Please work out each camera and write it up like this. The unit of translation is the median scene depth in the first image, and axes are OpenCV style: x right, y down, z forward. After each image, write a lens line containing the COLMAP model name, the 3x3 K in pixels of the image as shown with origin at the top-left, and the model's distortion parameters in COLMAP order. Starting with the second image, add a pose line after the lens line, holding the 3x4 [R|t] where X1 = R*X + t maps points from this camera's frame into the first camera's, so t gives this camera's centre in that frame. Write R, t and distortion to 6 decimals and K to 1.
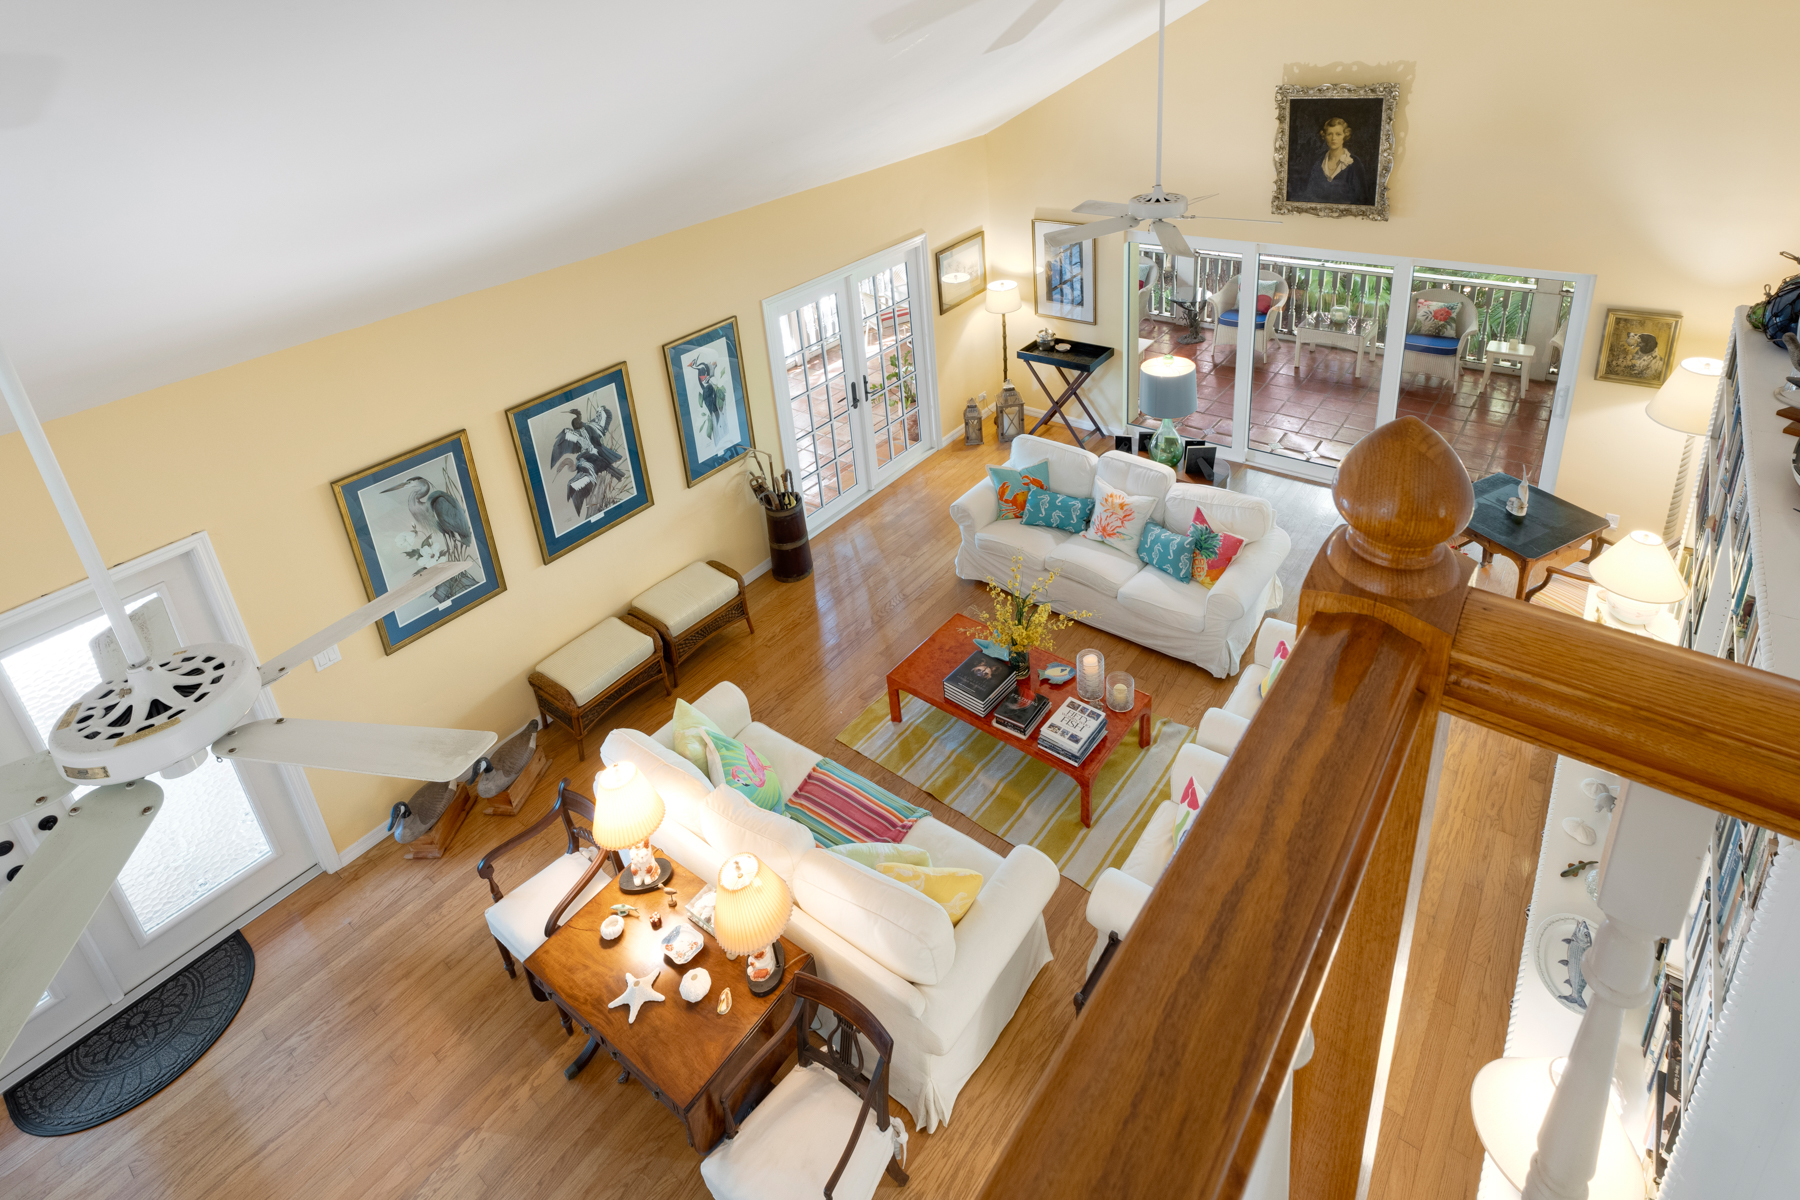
lens RADIAL K [[924.5, 0, 950.4], [0, 924.5, 359.8], [0, 0, 1]] dist [0.002964, 0.000000]
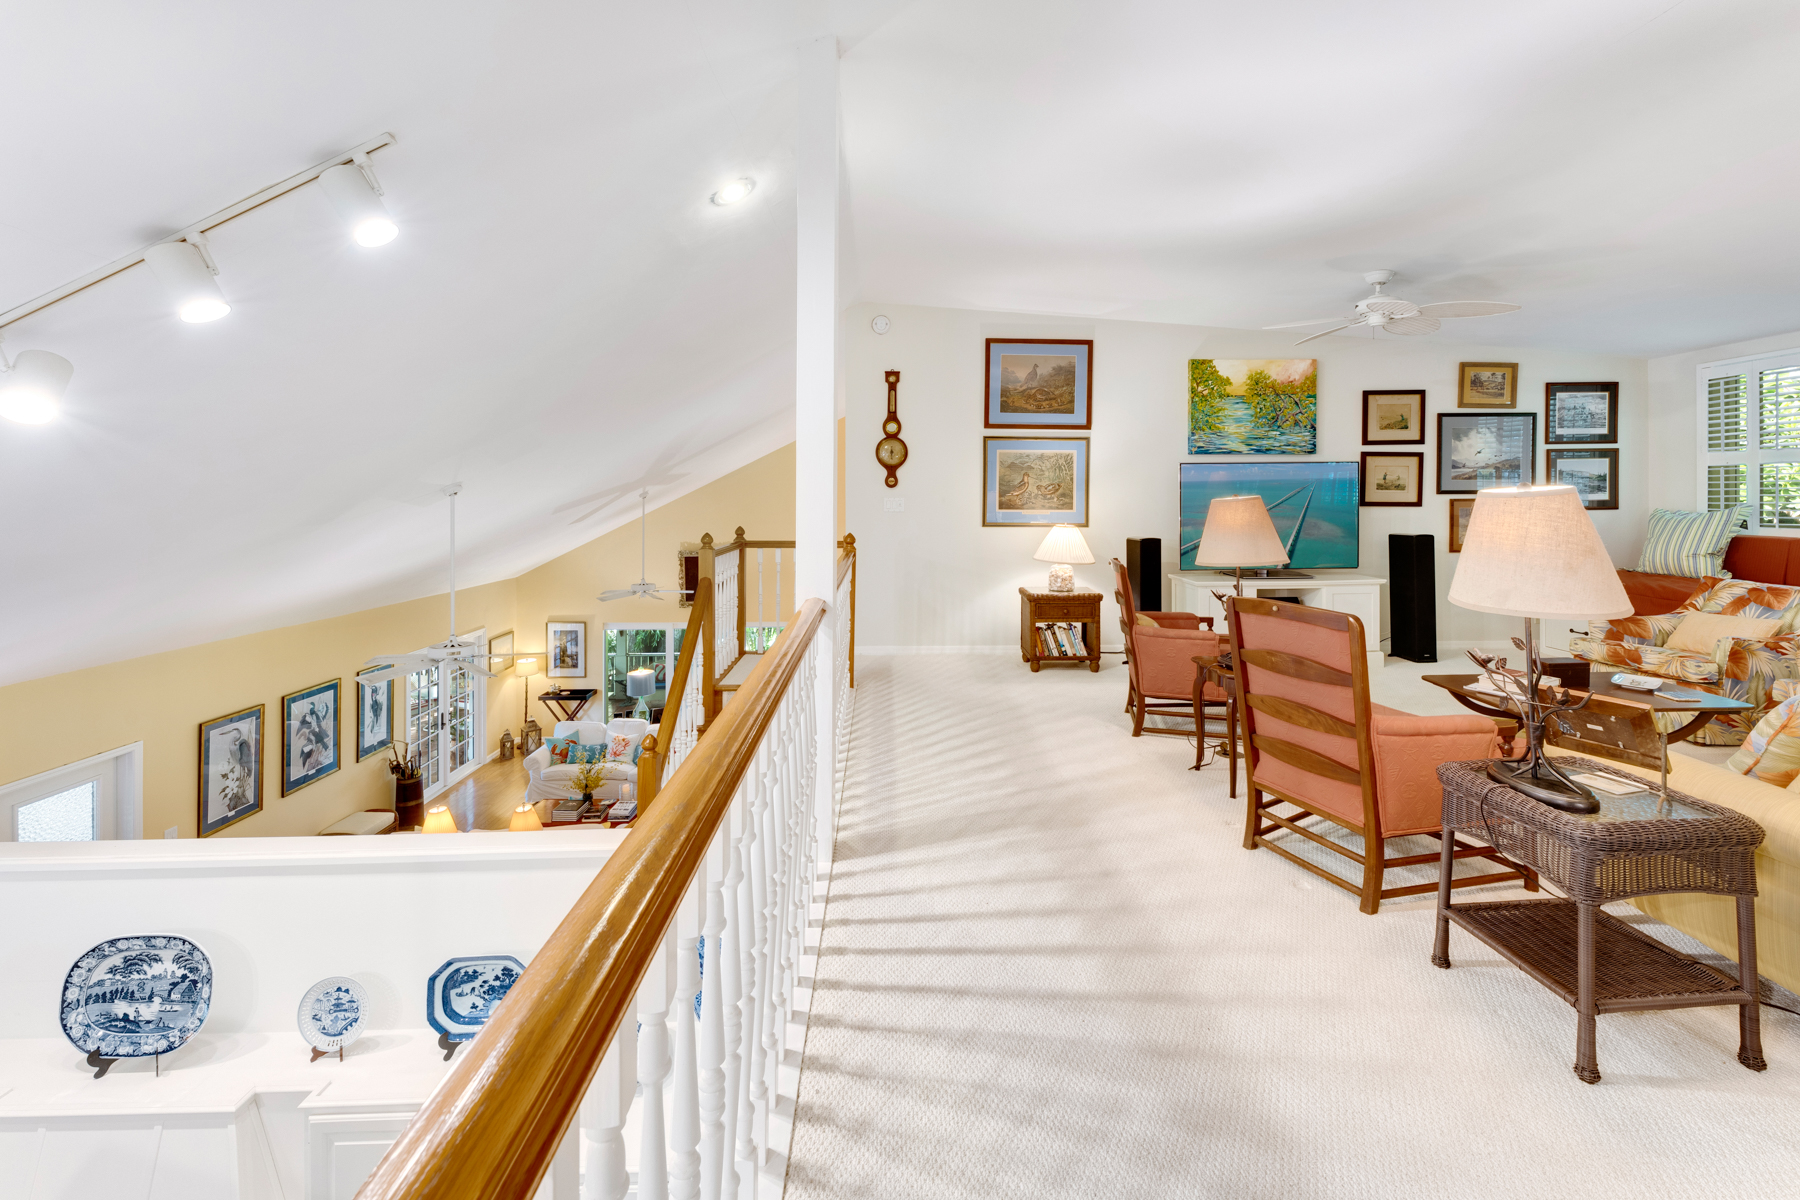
lens RADIAL K [[726.8, 0, 916.0], [0, 726.8, 522.8], [0, 0, 1]] dist [0.001158, 0.000111]
pose [[0.769407, 0.061266, 0.635813, -0.396067], [0.181586, 0.933342, -0.309675, 0.348591], [-0.612404, 0.353721, 0.706995, -0.757382]]
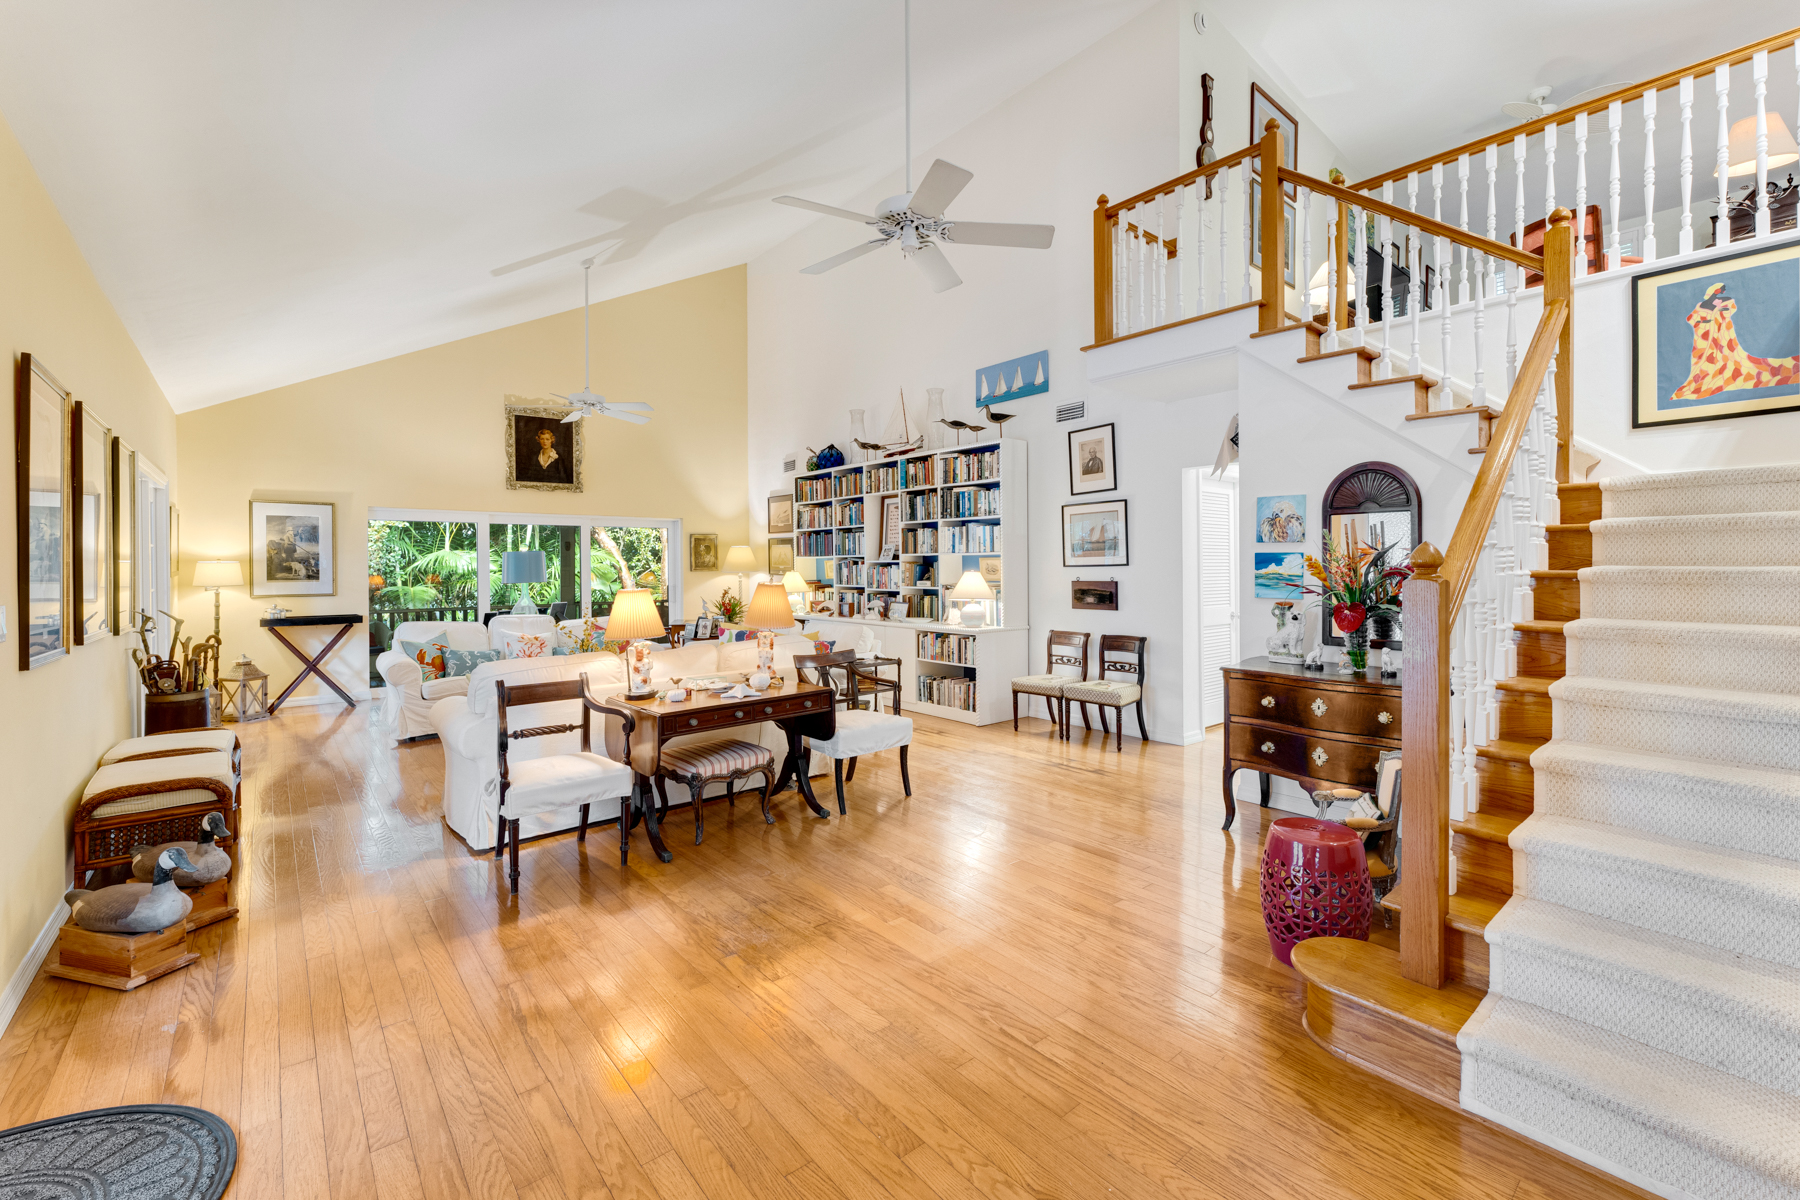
lens RADIAL K [[752.6, 0, 891.5], [0, 752.6, 569.8], [0, 0, 1]] dist [0.004829, 0.000227]
pose [[0.253636, 0.070538, 0.964724, -0.788805], [0.346974, 0.924332, -0.158808, 0.444384], [-0.902927, 0.375014, 0.209969, 0.289832]]
